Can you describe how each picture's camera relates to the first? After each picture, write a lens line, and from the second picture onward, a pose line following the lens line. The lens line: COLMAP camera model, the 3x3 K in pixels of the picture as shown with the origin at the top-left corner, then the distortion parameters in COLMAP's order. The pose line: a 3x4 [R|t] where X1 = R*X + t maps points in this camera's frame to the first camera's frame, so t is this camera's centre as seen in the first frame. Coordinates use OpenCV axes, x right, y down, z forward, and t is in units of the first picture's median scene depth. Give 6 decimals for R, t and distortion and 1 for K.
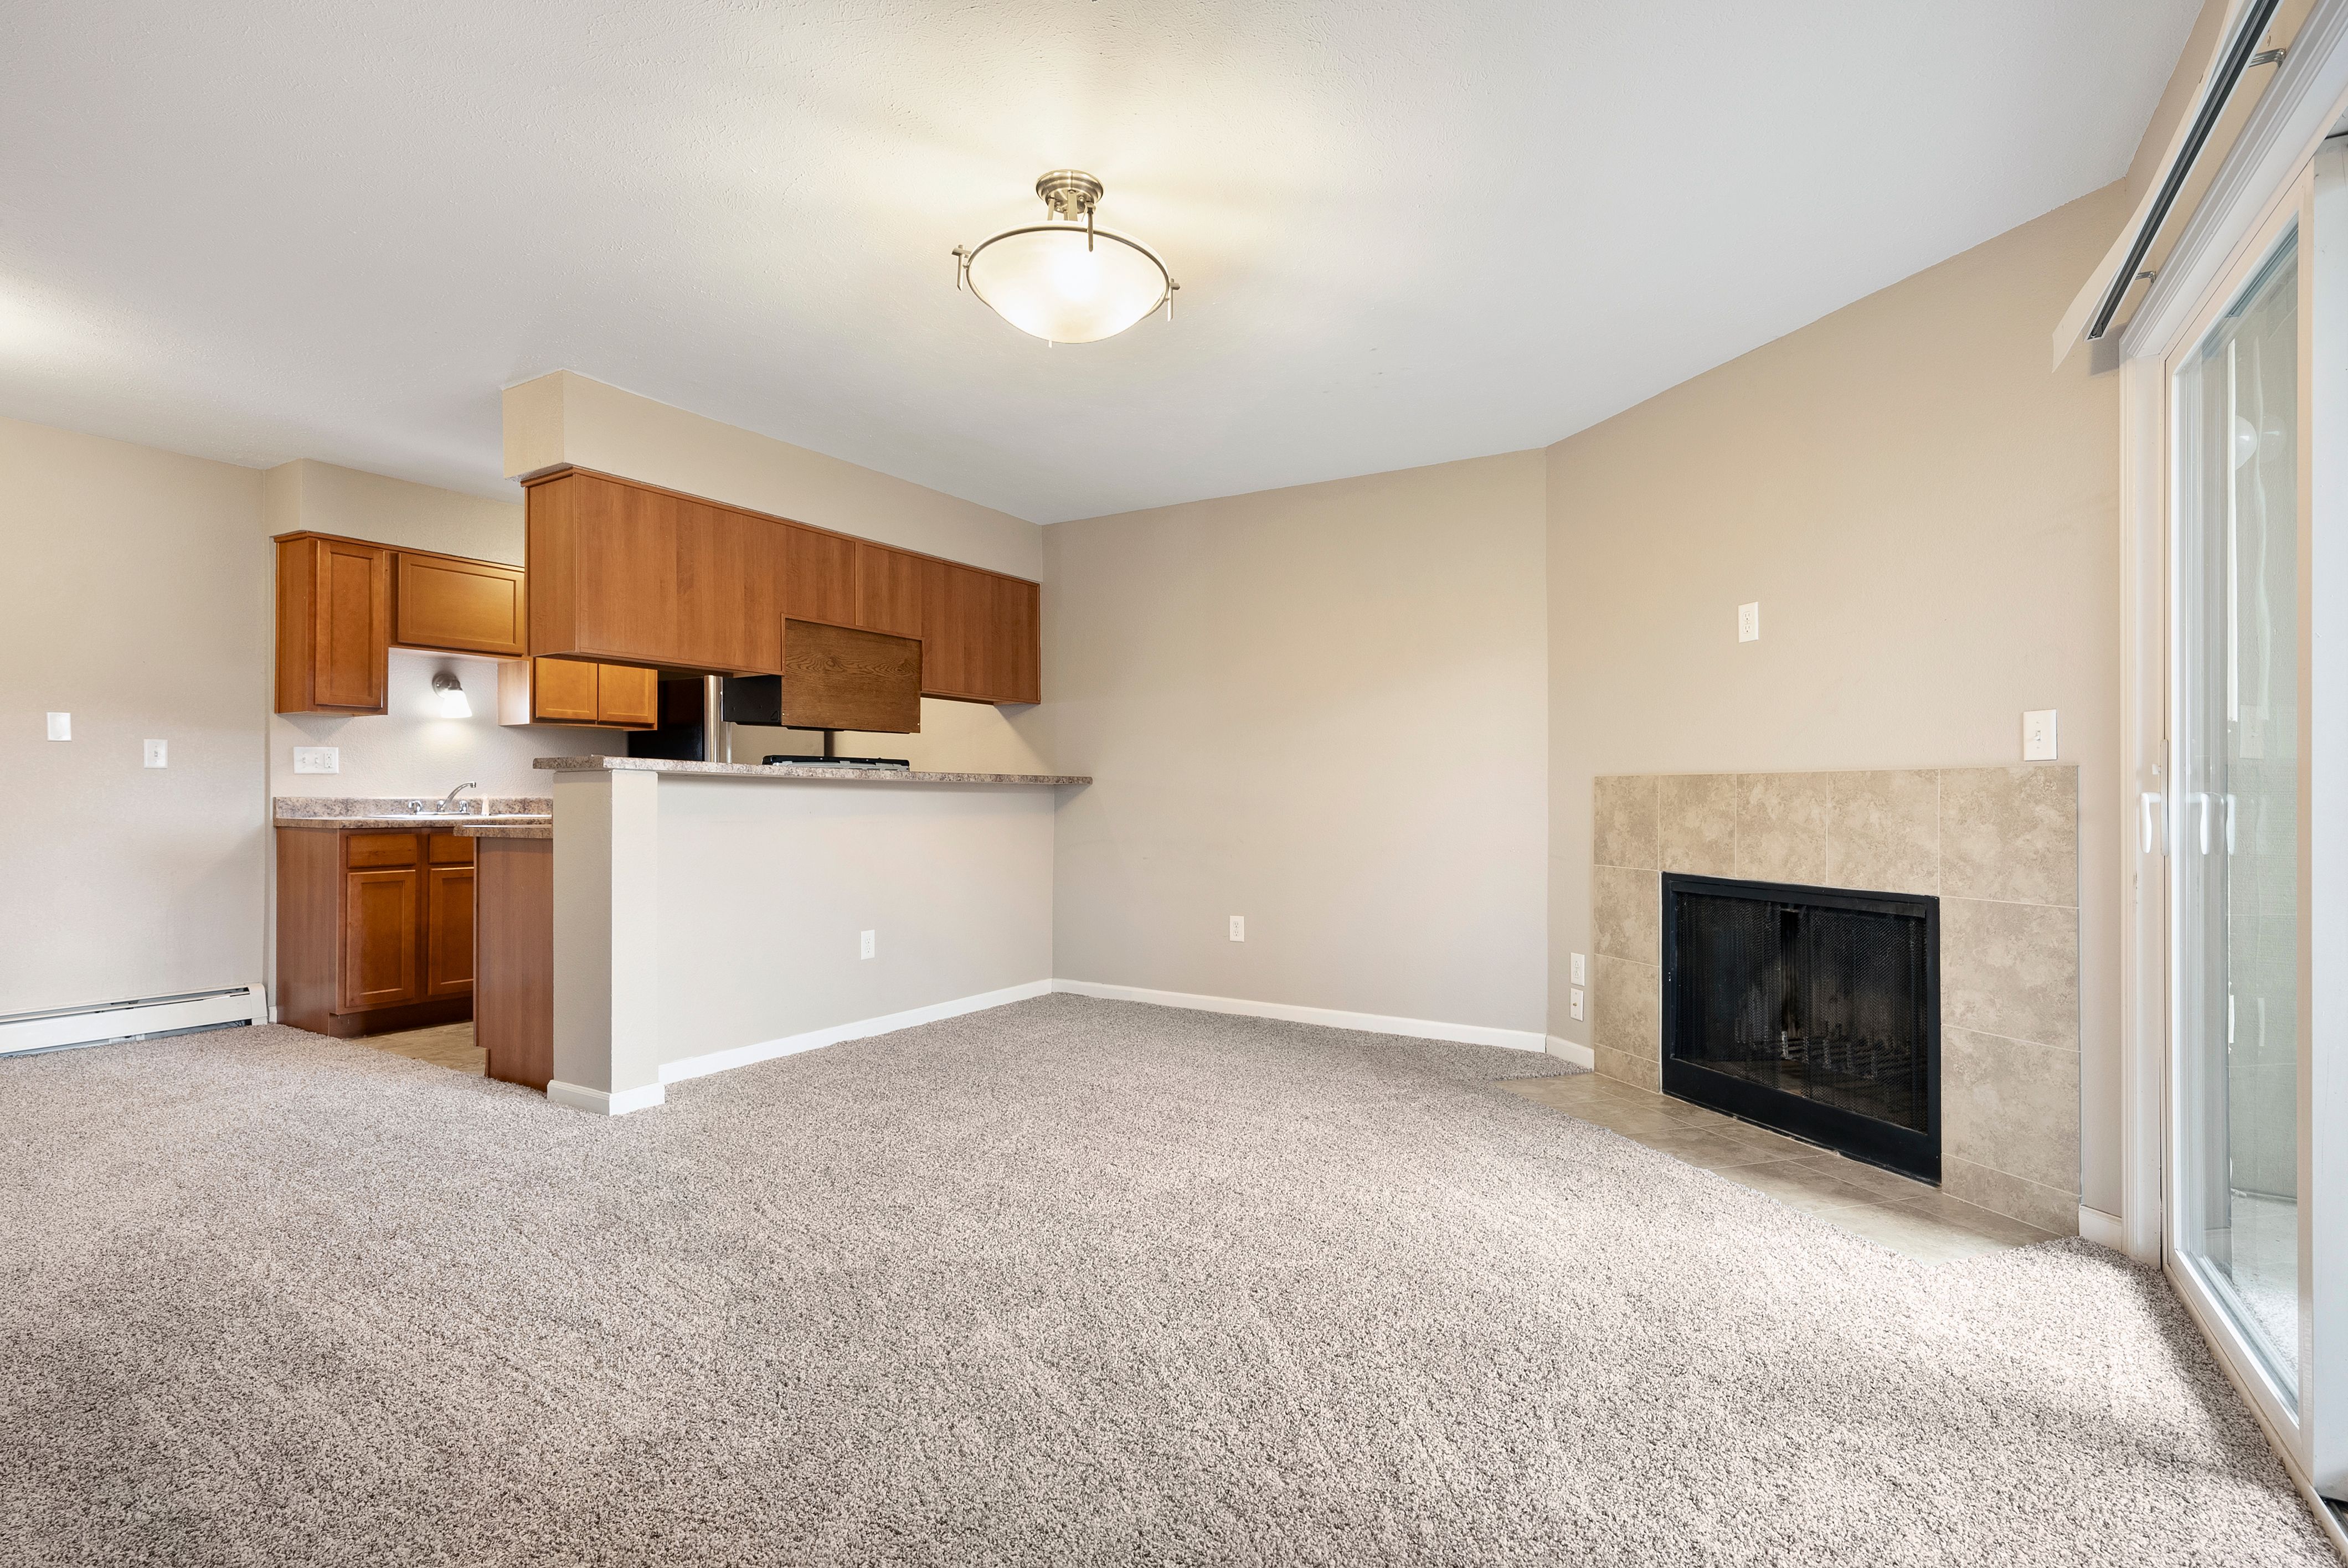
lens RADIAL K [[1102.0, 0, 1179.6], [0, 1102.0, 787.9], [0, 0, 1]] dist [0.003079, -0.000489]
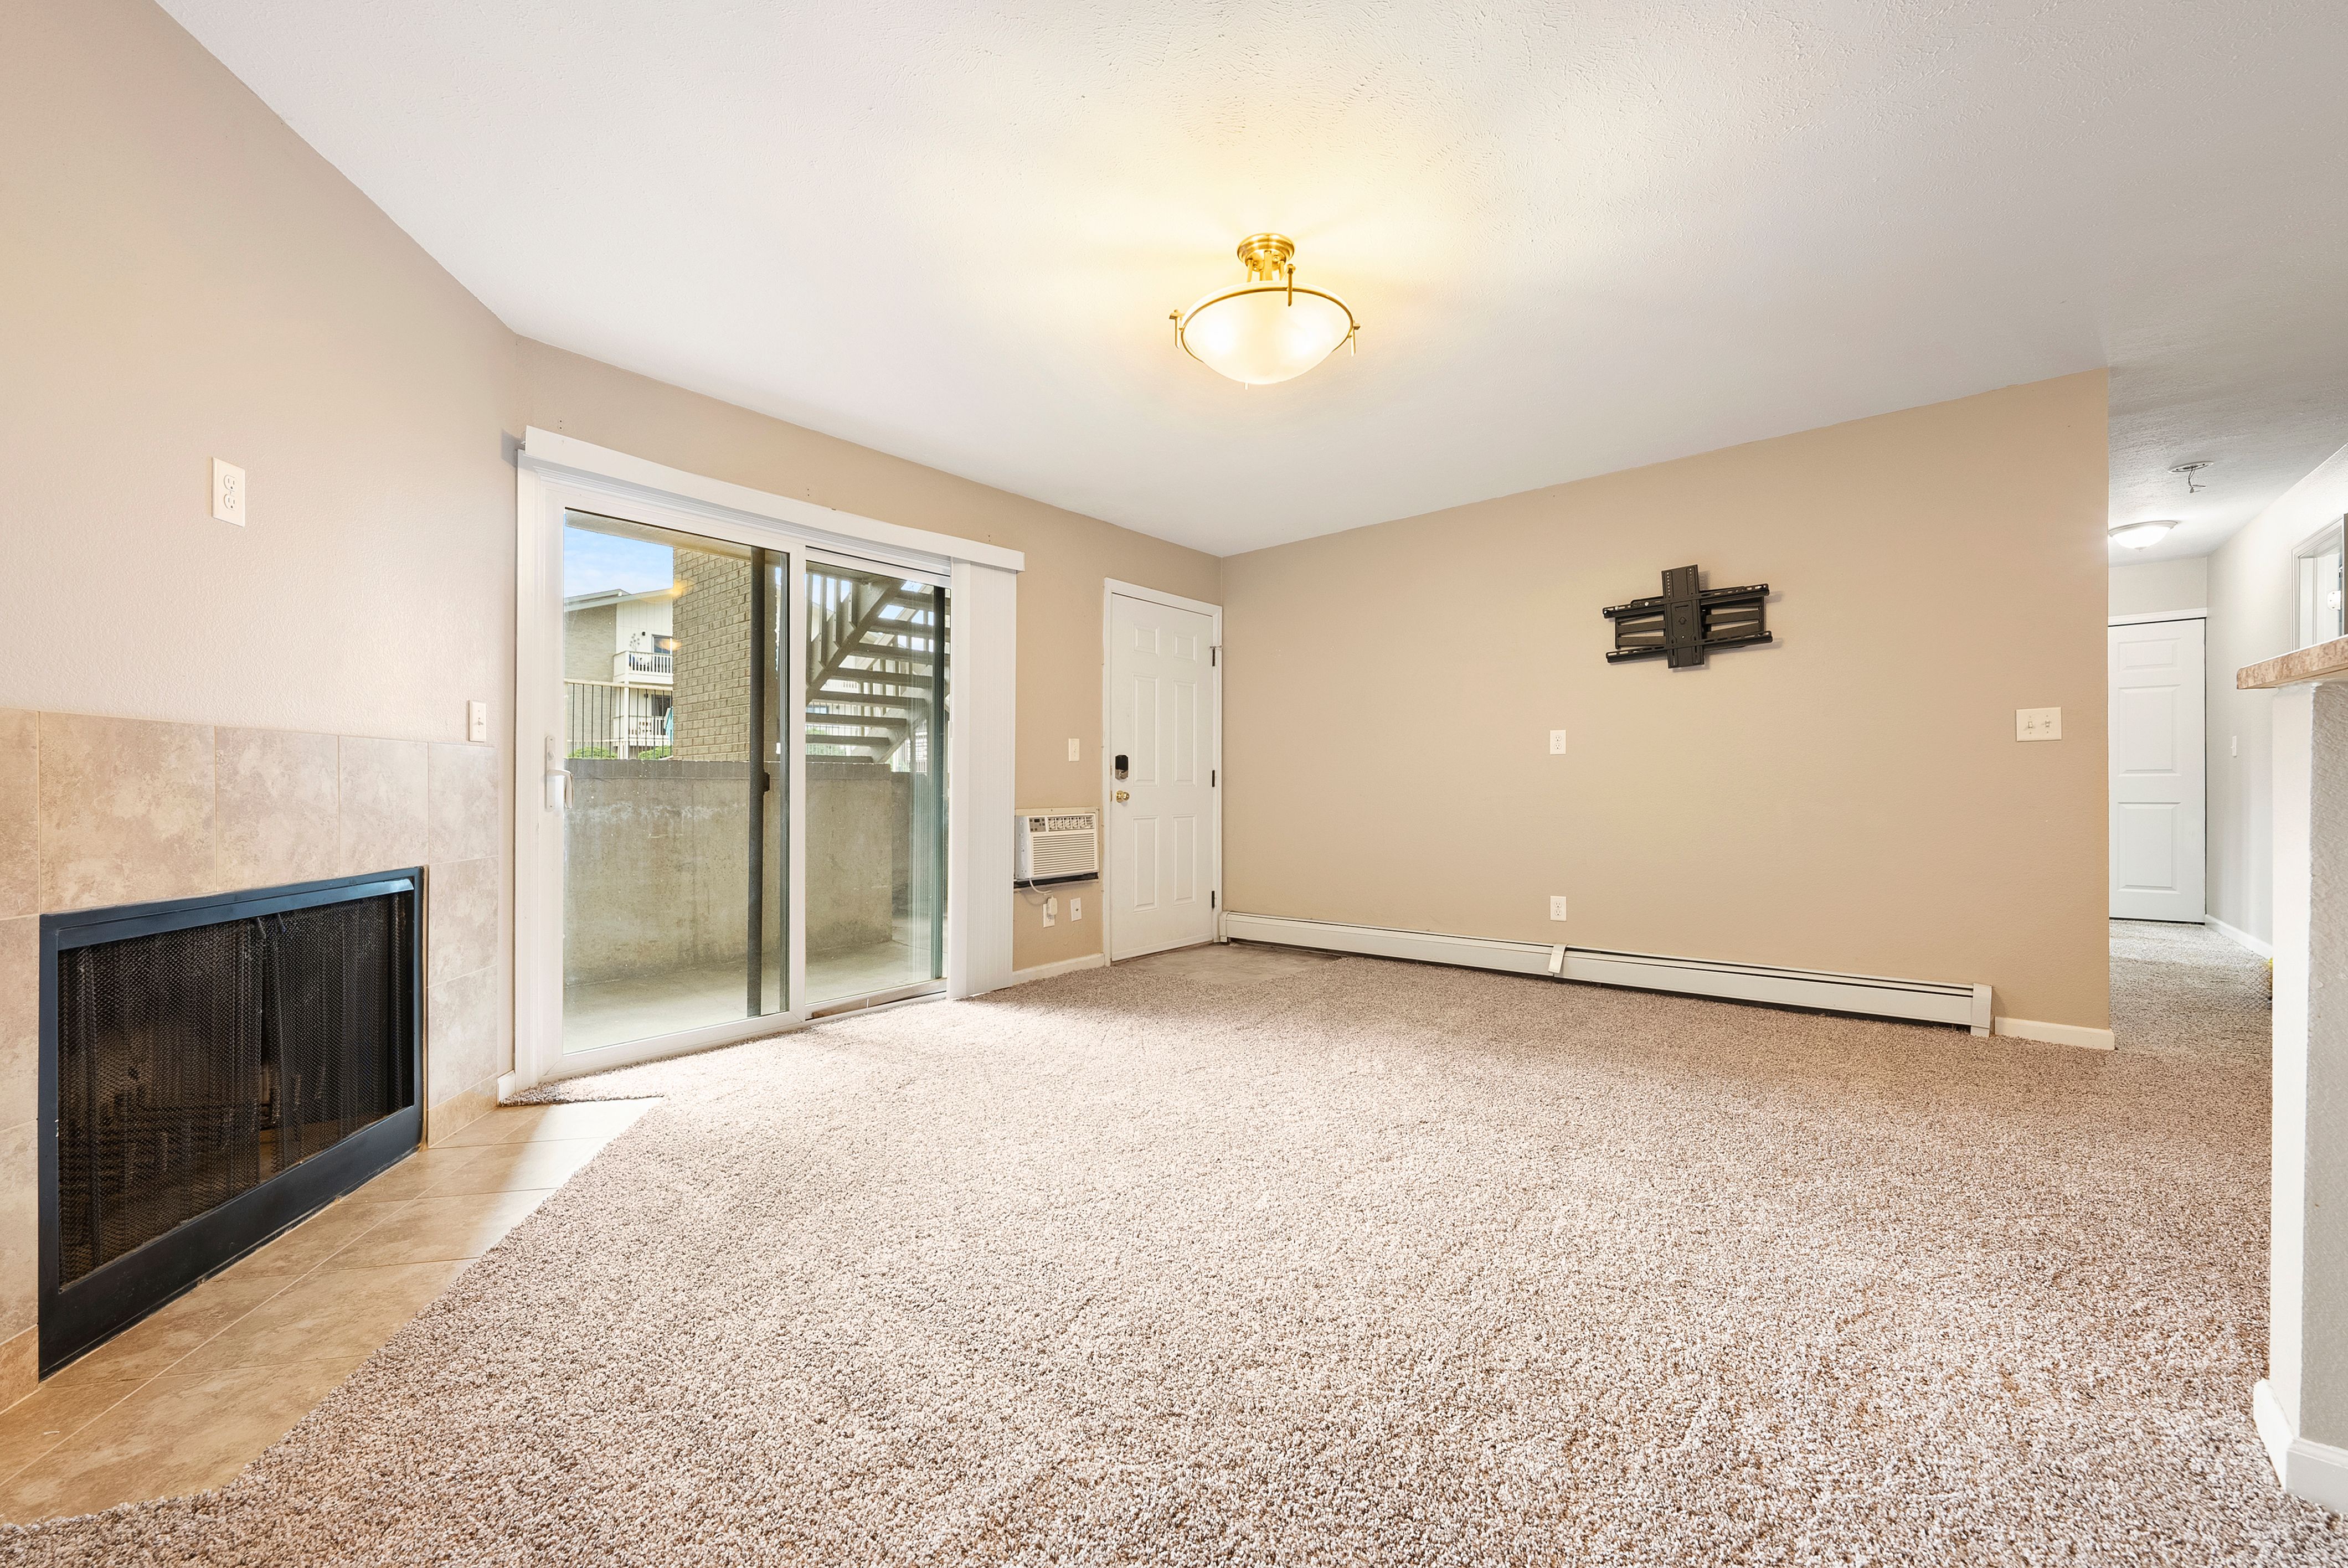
lens RADIAL K [[908.6, 0, 1167.2], [0, 908.6, 785.7], [0, 0, 1]] dist [0.000931, 0.000263]
pose [[-0.987647, -0.003209, 0.156665, -0.093678], [-0.005173, 0.999913, -0.012129, 0.020991], [-0.156612, -0.012790, -0.987577, 1.215774]]
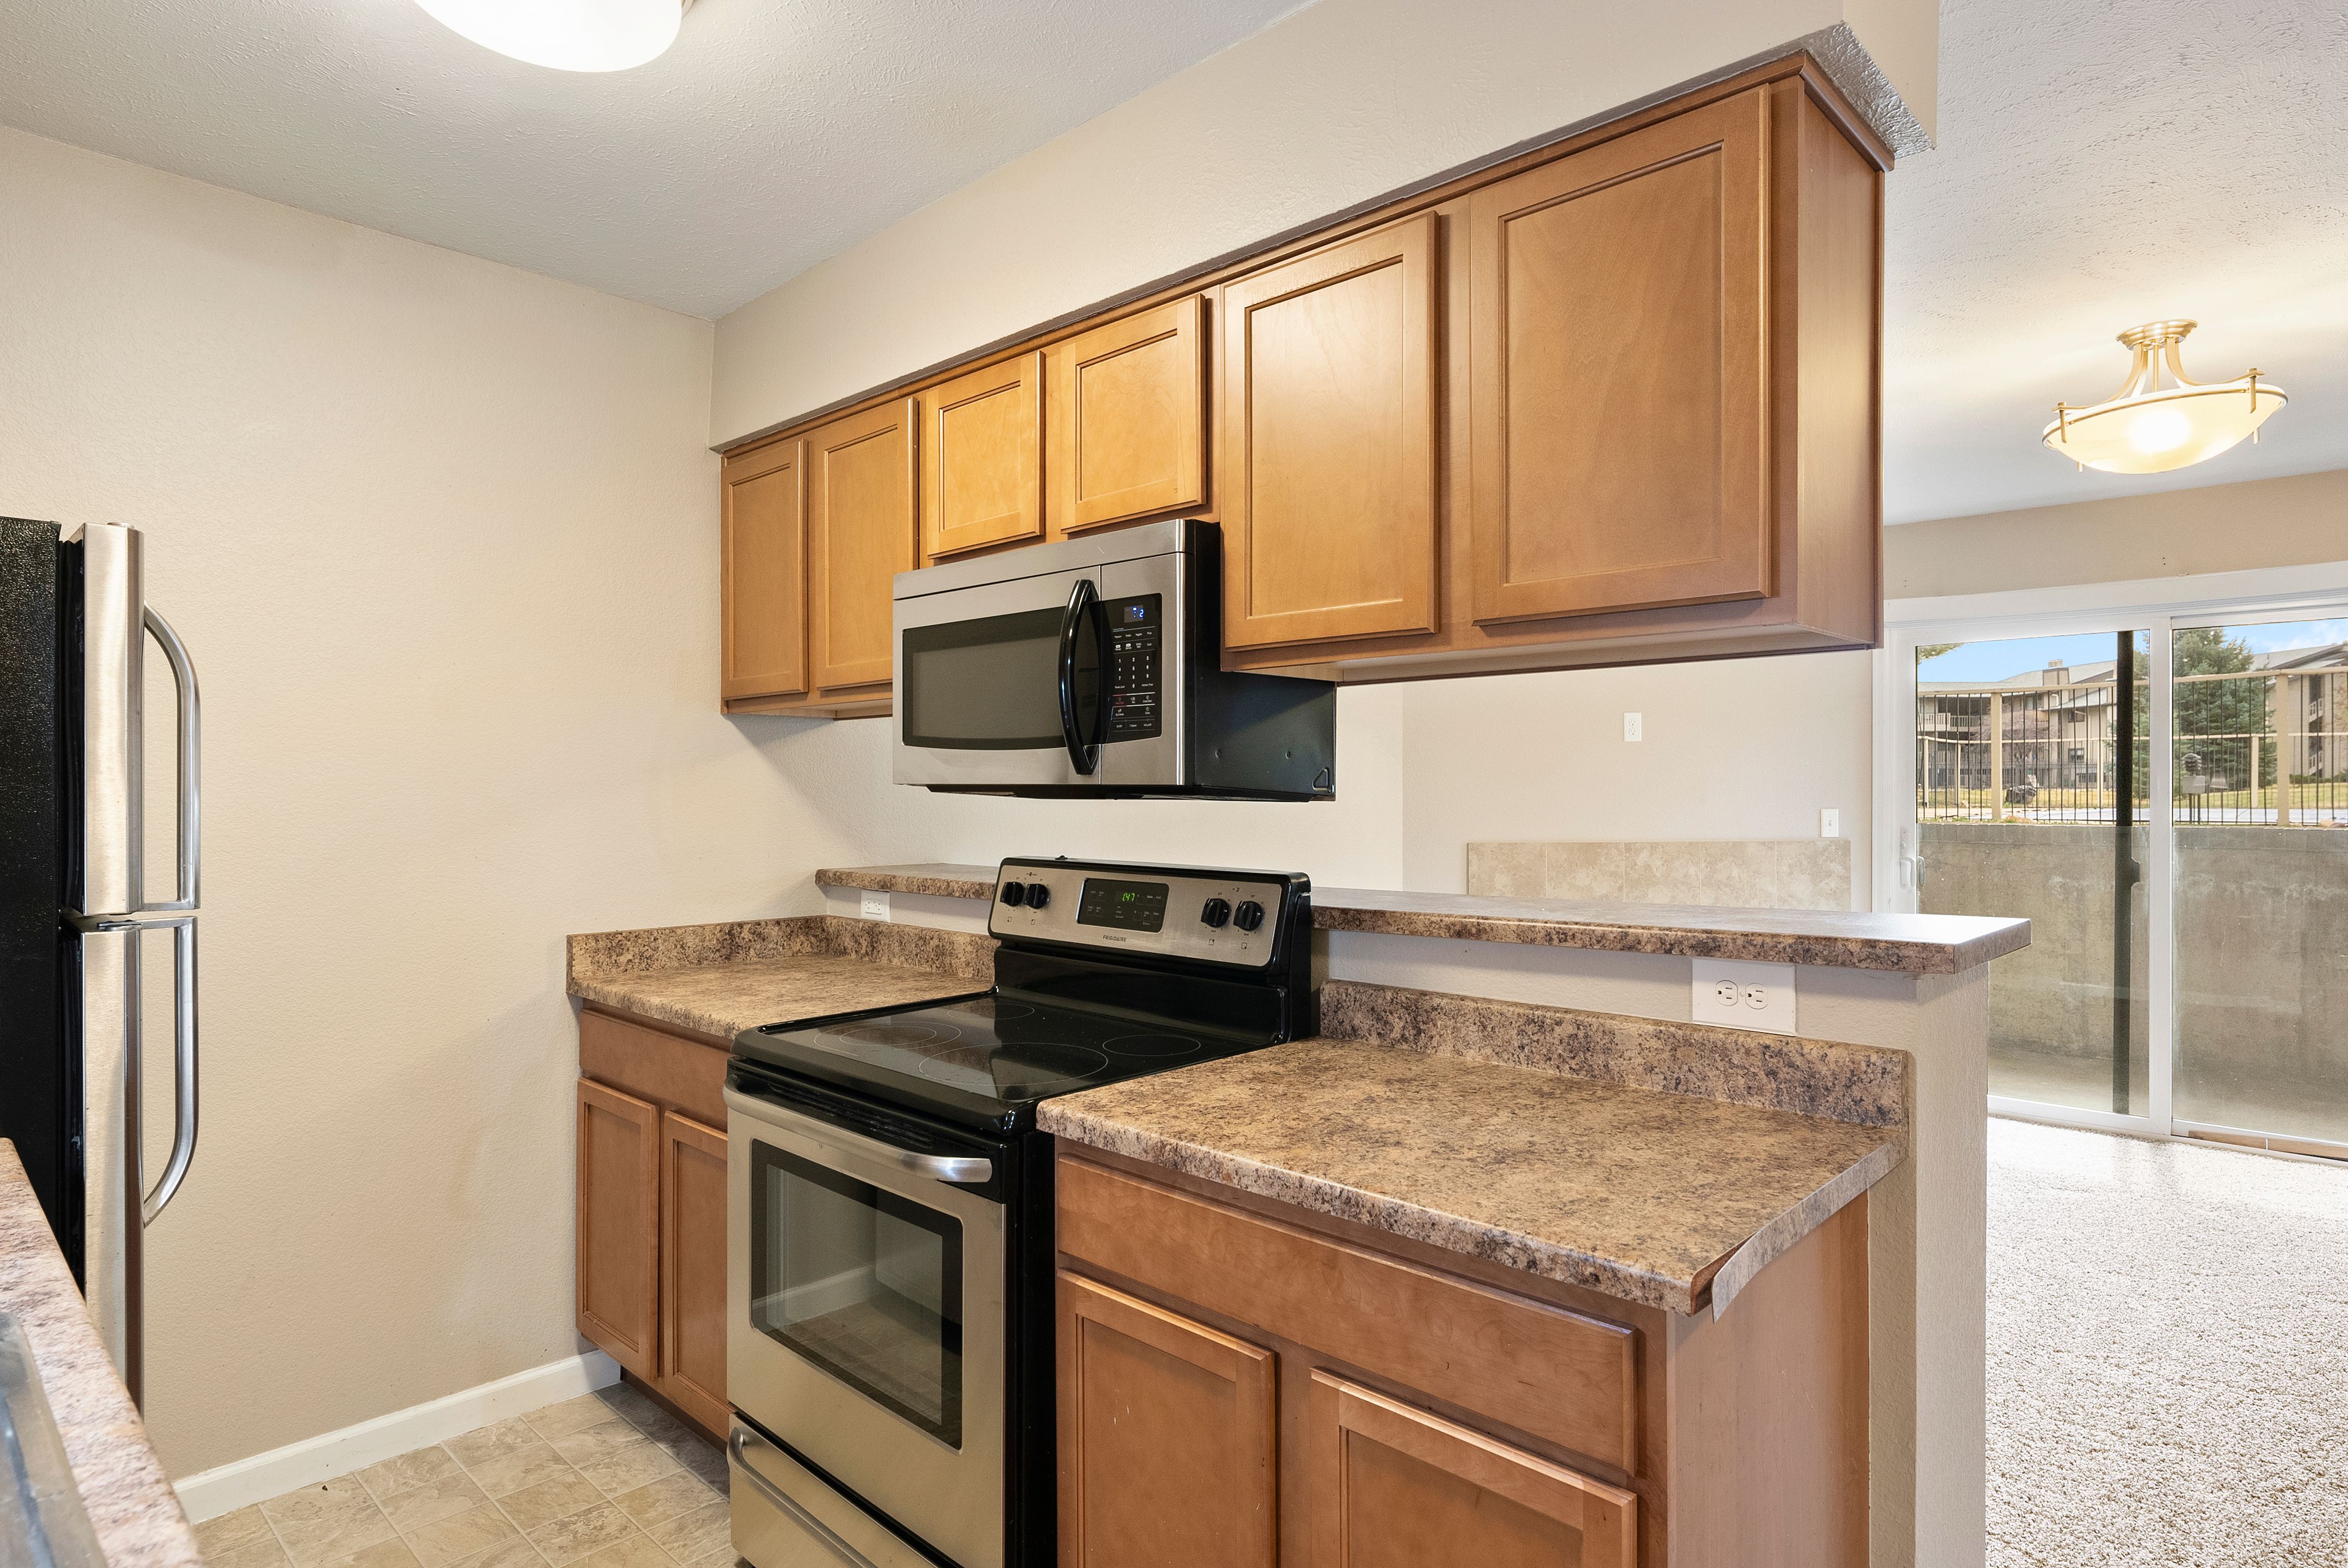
lens RADIAL K [[1268.0, 0, 1180.0], [0, 1268.0, 818.6], [0, 0, 1]] dist [0.002529, 0.000877]
pose [[0.213015, -0.026528, 0.976689, -0.910887], [-0.005473, 0.999583, 0.028343, -0.068518], [-0.977034, -0.011383, 0.212781, 1.019079]]
